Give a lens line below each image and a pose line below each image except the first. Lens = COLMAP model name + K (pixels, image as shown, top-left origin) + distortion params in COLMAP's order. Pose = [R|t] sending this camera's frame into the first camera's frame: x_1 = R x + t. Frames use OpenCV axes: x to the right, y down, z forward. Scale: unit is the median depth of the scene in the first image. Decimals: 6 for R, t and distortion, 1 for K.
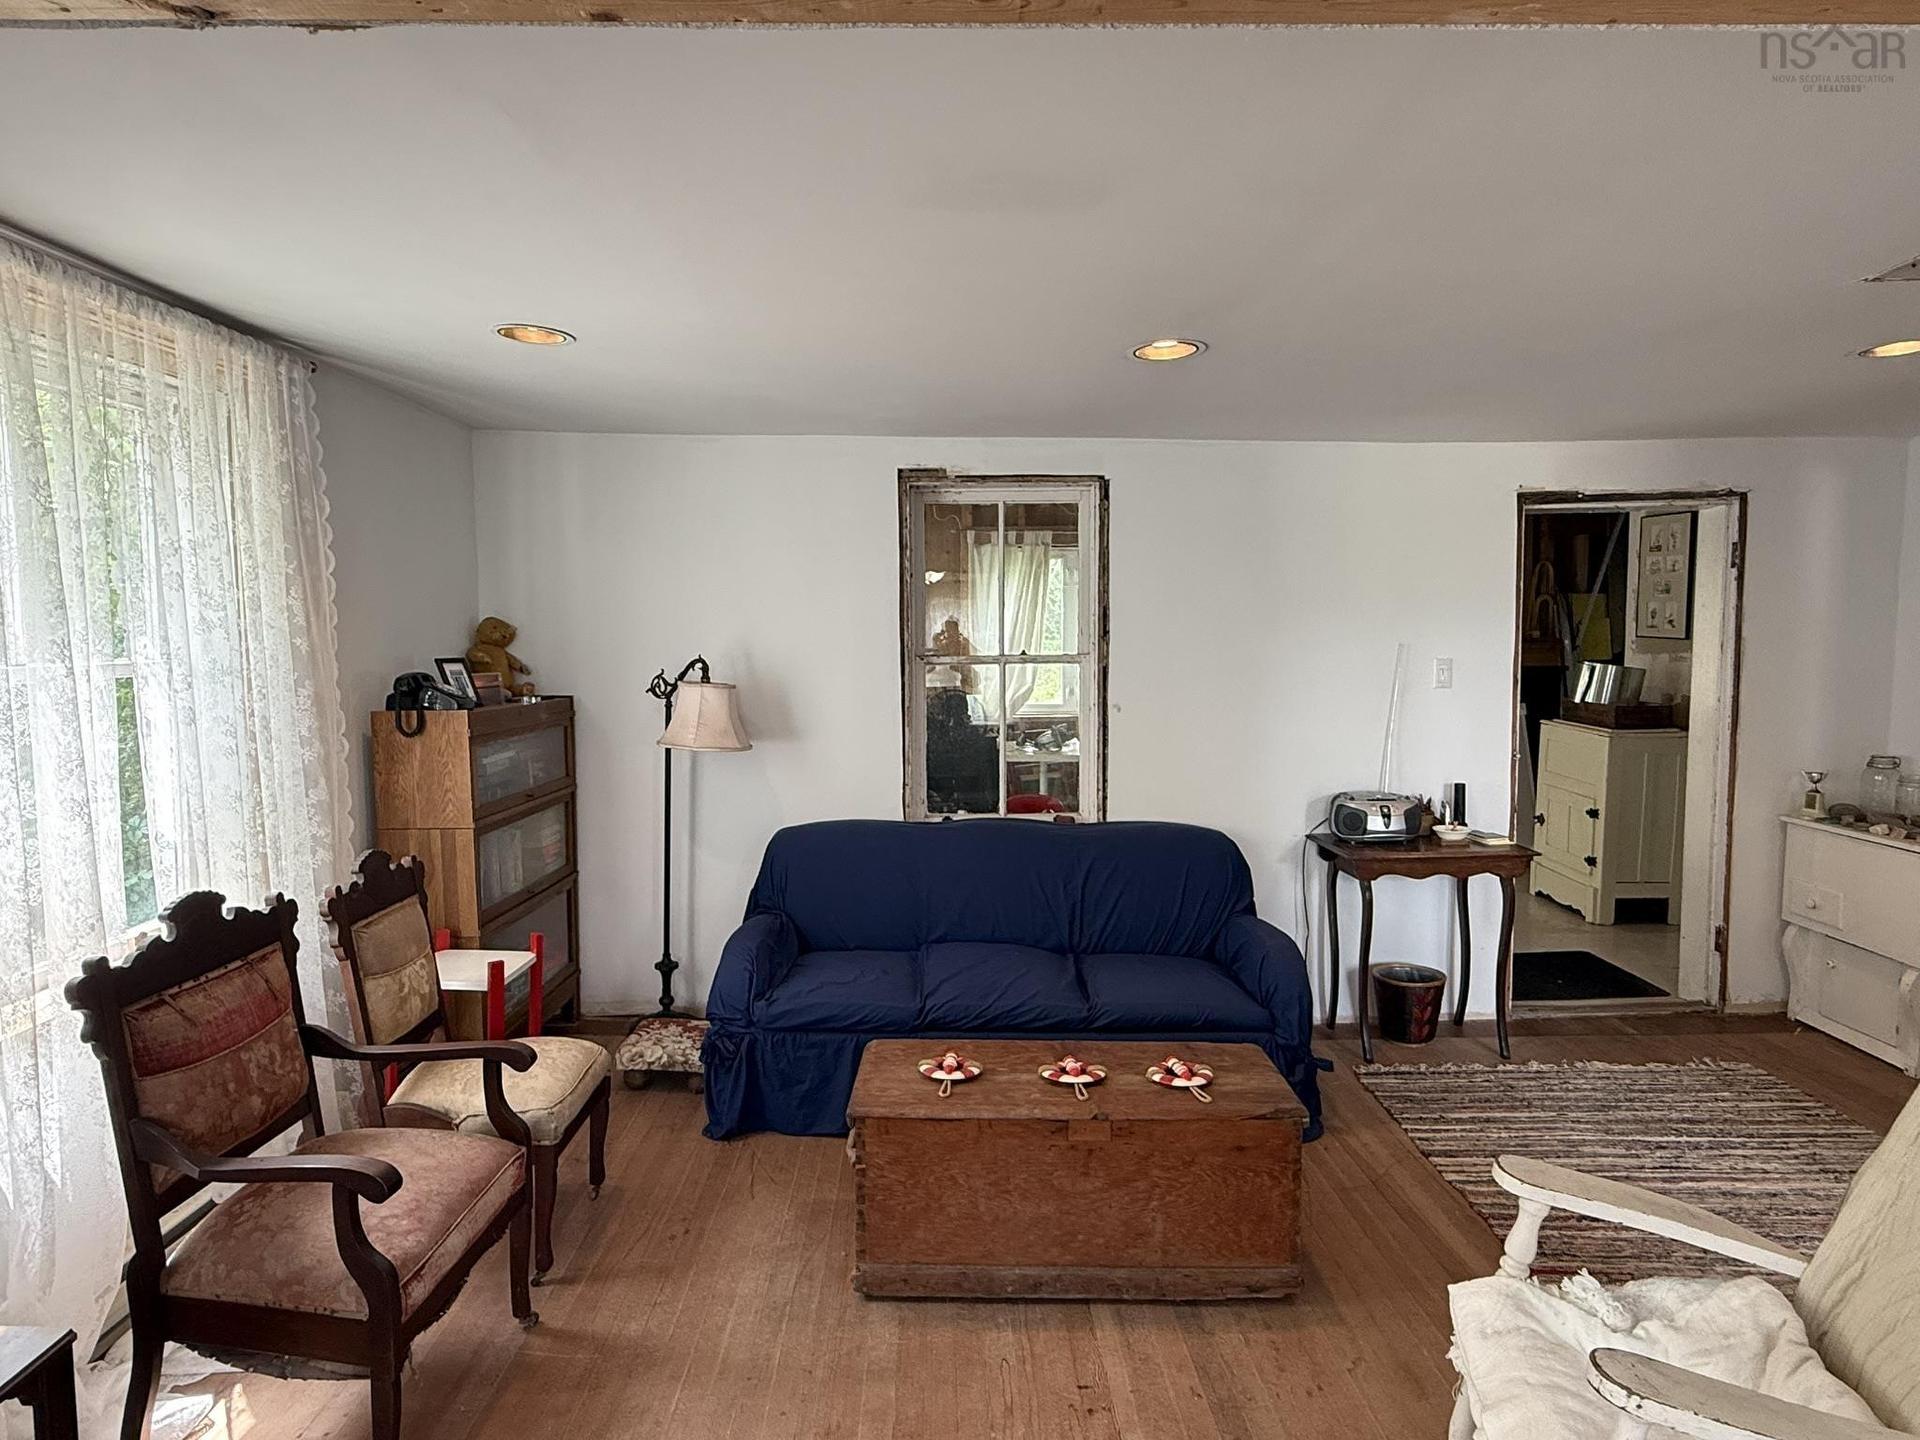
lens RADIAL K [[1108.0, 0, 953.8], [0, 1108.0, 723.3], [0, 0, 1]] dist [0.001818, 0.000973]
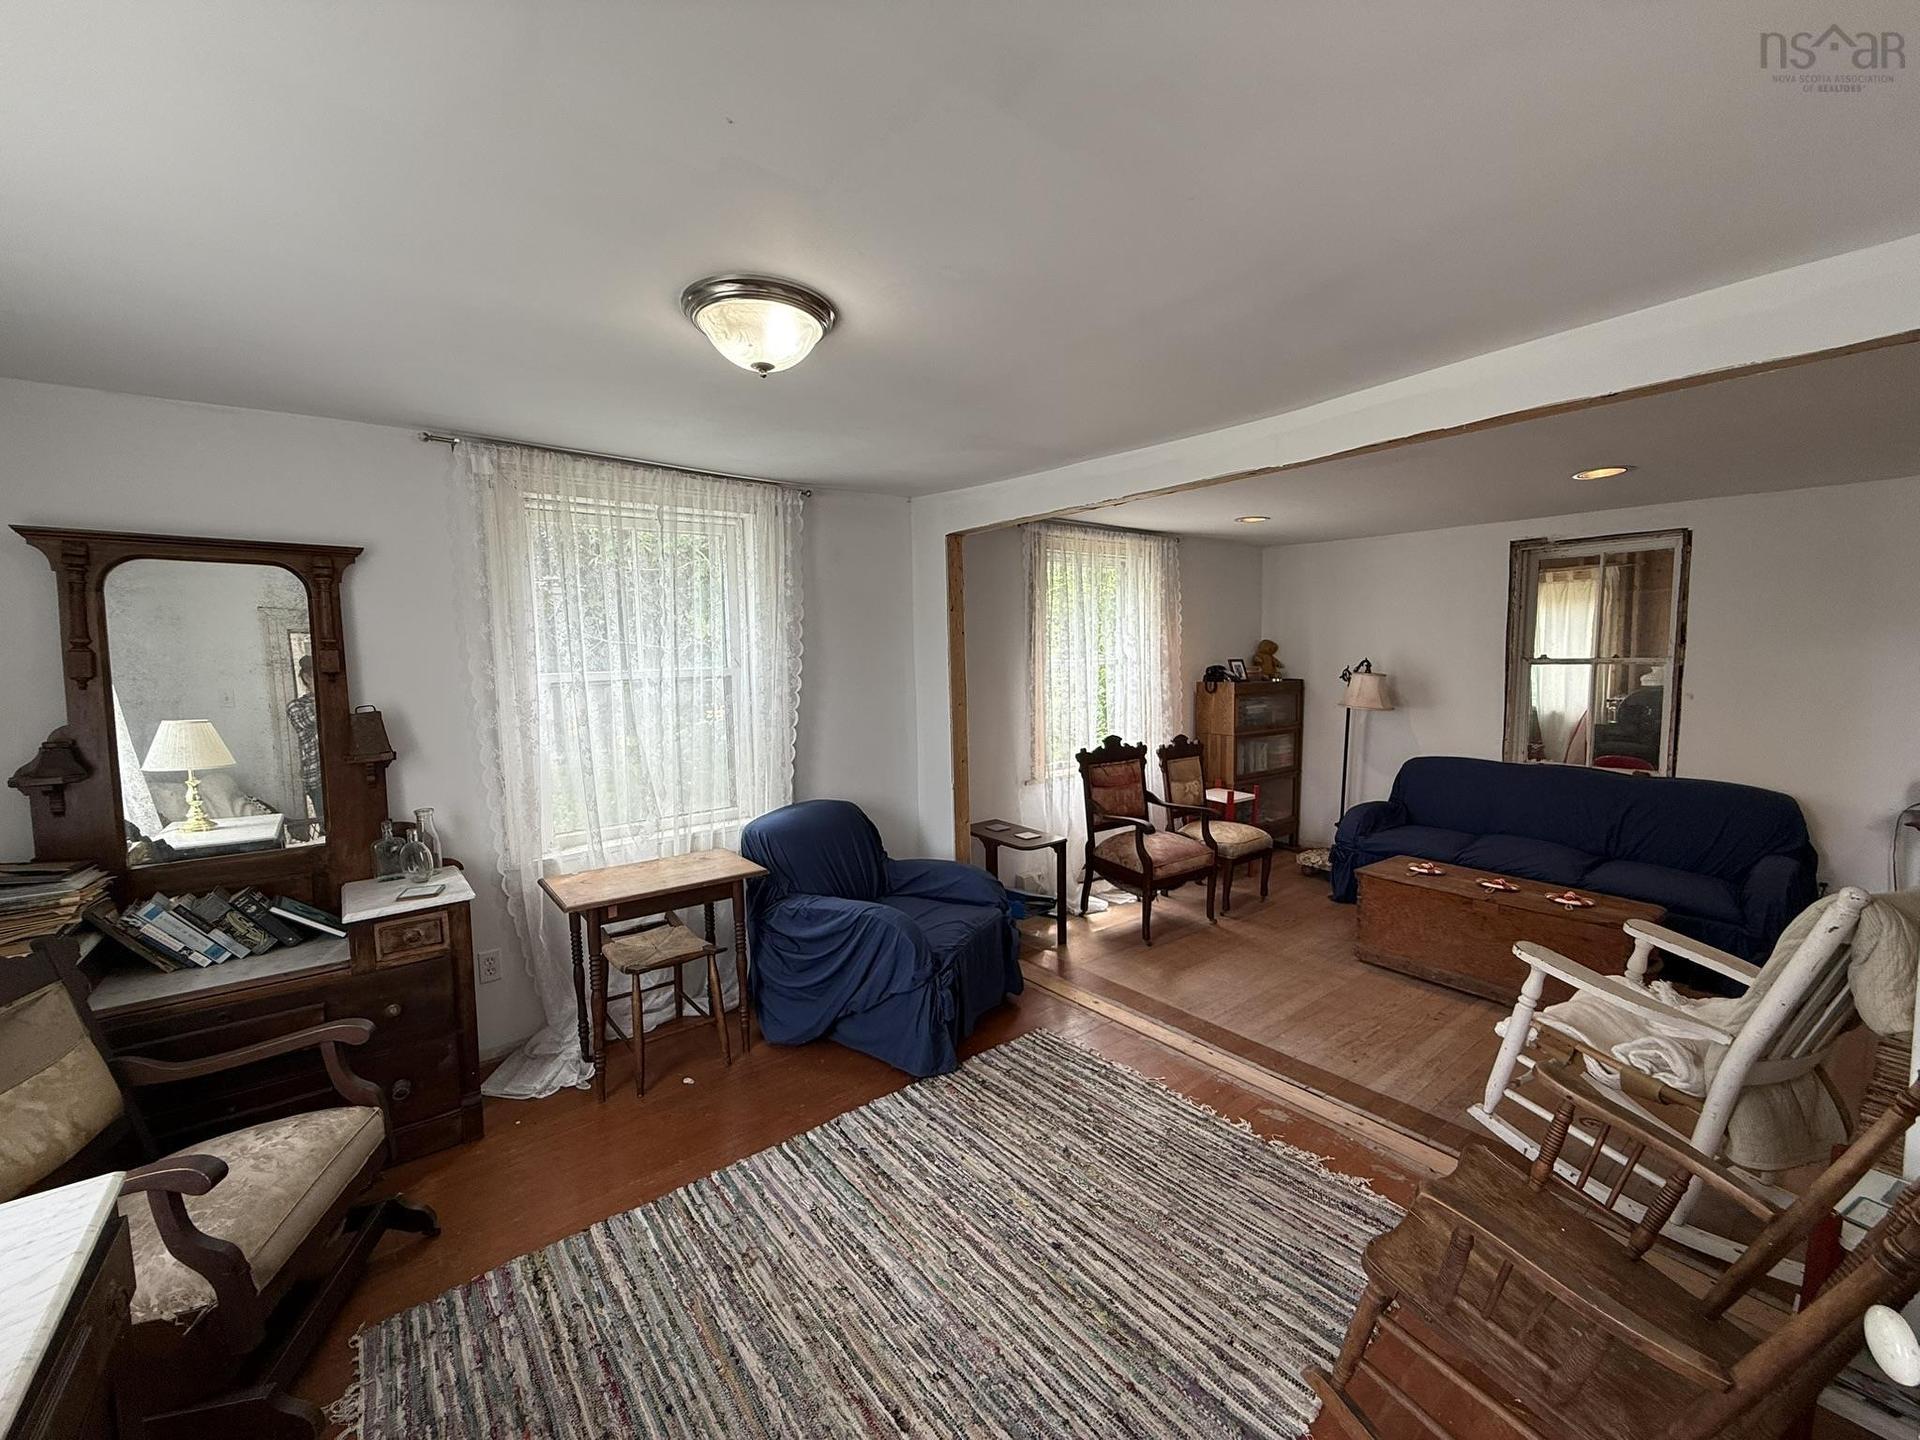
lens RADIAL K [[771.5, 0, 966.7], [0, 771.5, 720.8], [0, 0, 1]] dist [0.001459, 0.000113]
pose [[0.630673, 0.061118, -0.773638, 0.562395], [-0.051903, 0.997984, 0.036530, 0.048467], [0.774311, 0.017115, 0.632574, -0.520187]]
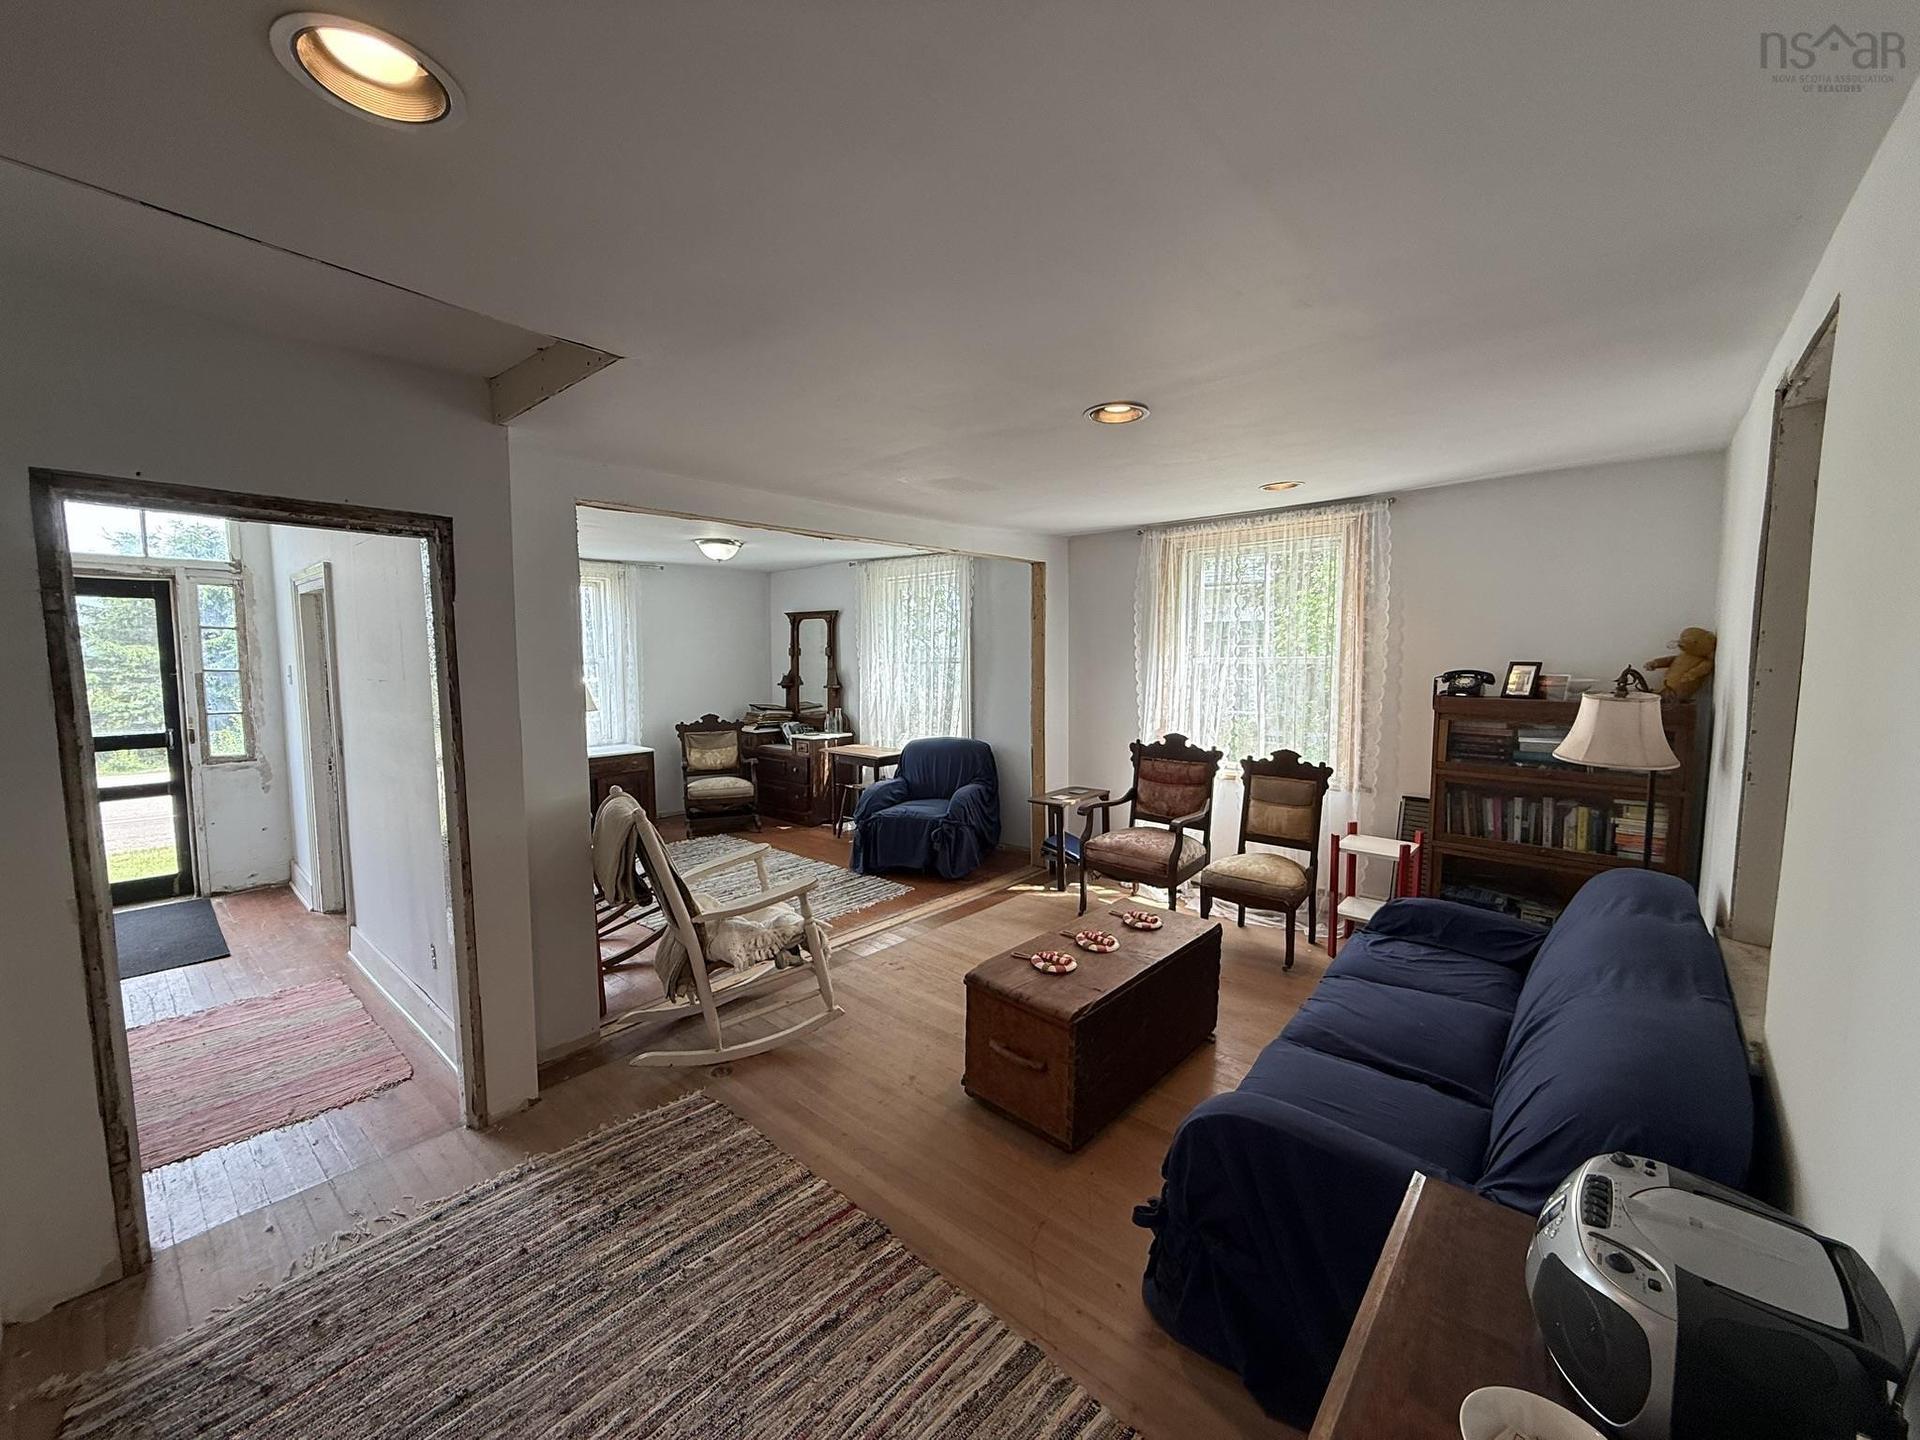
lens RADIAL K [[765.6, 0, 940.1], [0, 765.6, 715.6], [0, 0, 1]] dist [0.001631, 0.000251]
pose [[-0.665126, 0.072780, -0.743176, 1.066468], [-0.052828, 0.988159, 0.144052, -0.133418], [0.744860, 0.135073, -0.653405, 1.550875]]
